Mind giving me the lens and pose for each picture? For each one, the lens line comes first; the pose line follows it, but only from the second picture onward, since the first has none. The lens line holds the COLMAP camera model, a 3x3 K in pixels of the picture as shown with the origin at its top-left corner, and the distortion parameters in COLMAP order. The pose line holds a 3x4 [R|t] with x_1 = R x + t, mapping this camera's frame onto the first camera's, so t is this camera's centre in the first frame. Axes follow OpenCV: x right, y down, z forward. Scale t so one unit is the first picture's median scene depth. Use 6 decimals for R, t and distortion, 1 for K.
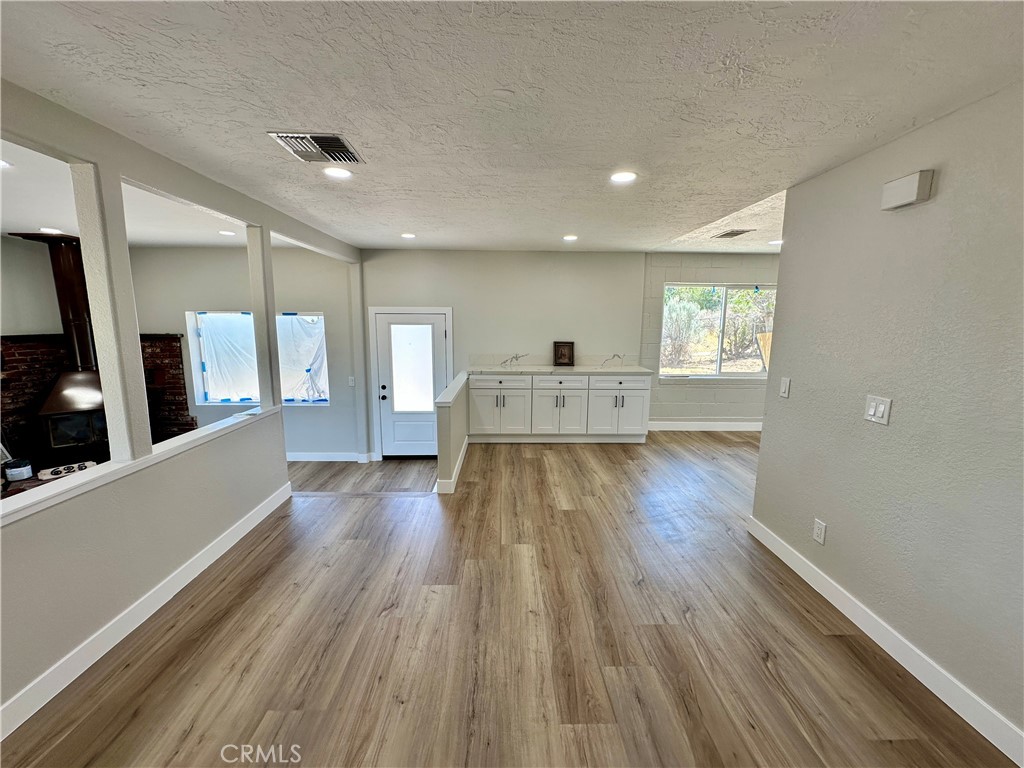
lens RADIAL K [[409.3, 0, 513.4], [0, 409.3, 383.6], [0, 0, 1]] dist [-0.004720, 0.001155]
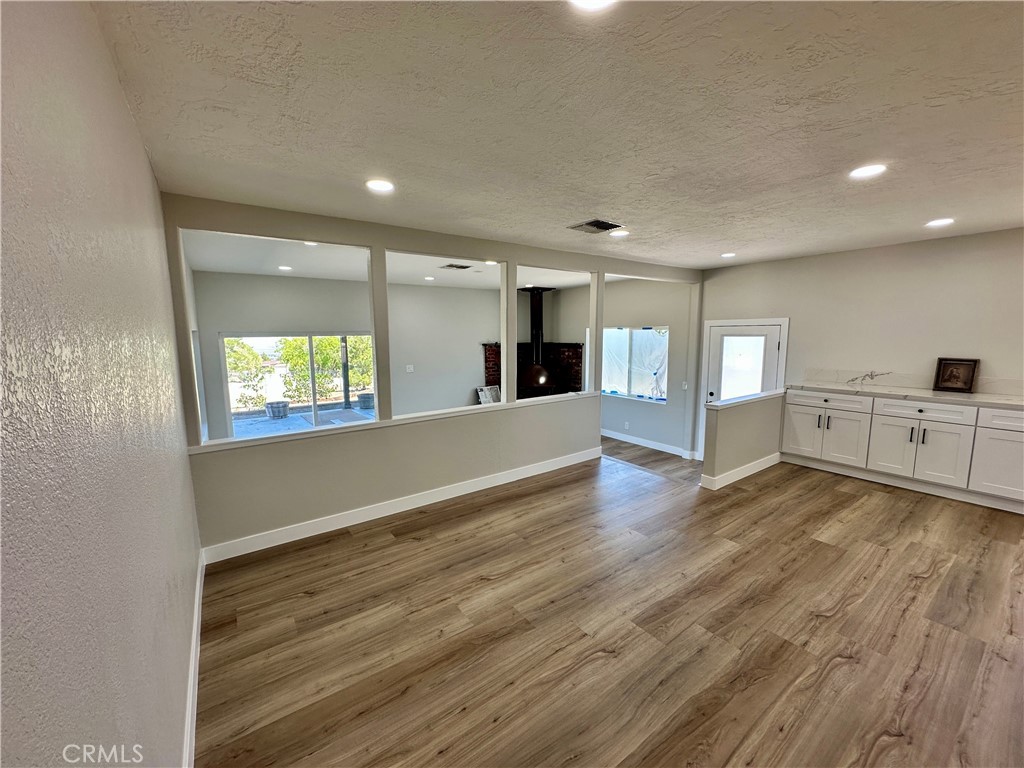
lens RADIAL K [[409.3, 0, 512.7], [0, 409.3, 384.5], [0, 0, 1]] dist [-0.004720, 0.001155]
pose [[0.565737, 0.090929, -0.819557, 0.282887], [-0.114535, 0.992932, 0.031102, 0.011133], [0.816592, 0.076272, 0.572153, -0.054718]]
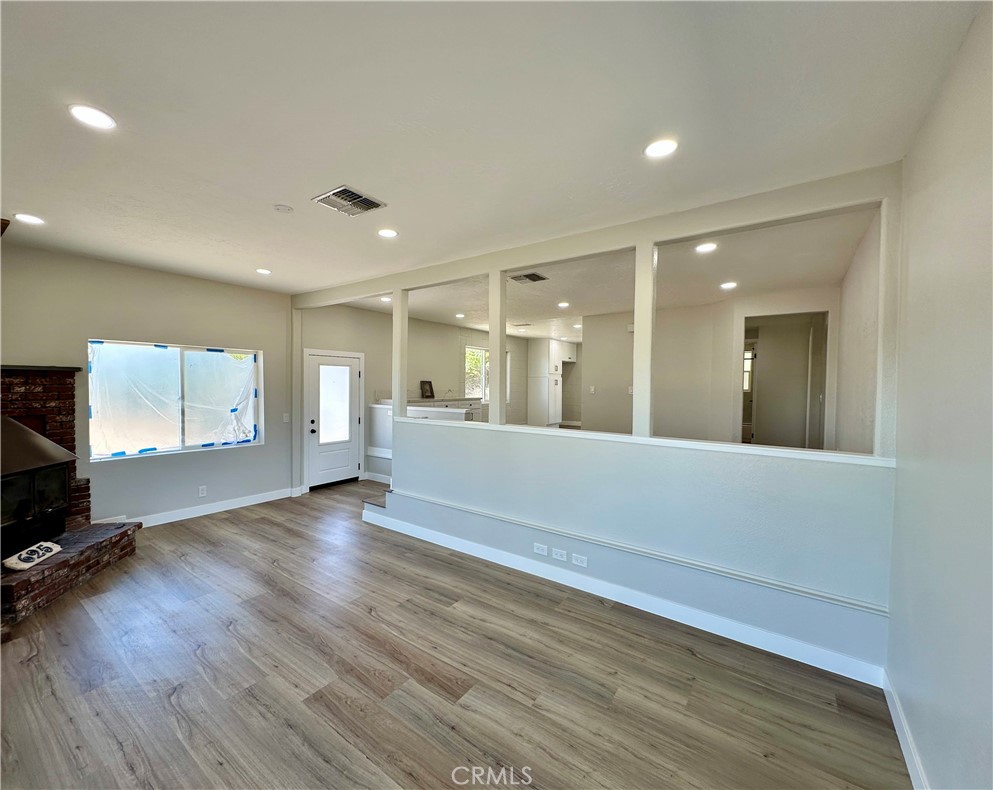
lens RADIAL K [[415.1, 0, 466.7], [0, 415.1, 395.3], [0, 0, 1]] dist [-0.003269, -0.000199]
pose [[0.634476, -0.022370, 0.772619, -0.953669], [0.119151, 0.990464, -0.069170, 0.068027], [-0.763703, 0.135945, 0.631091, -0.024890]]
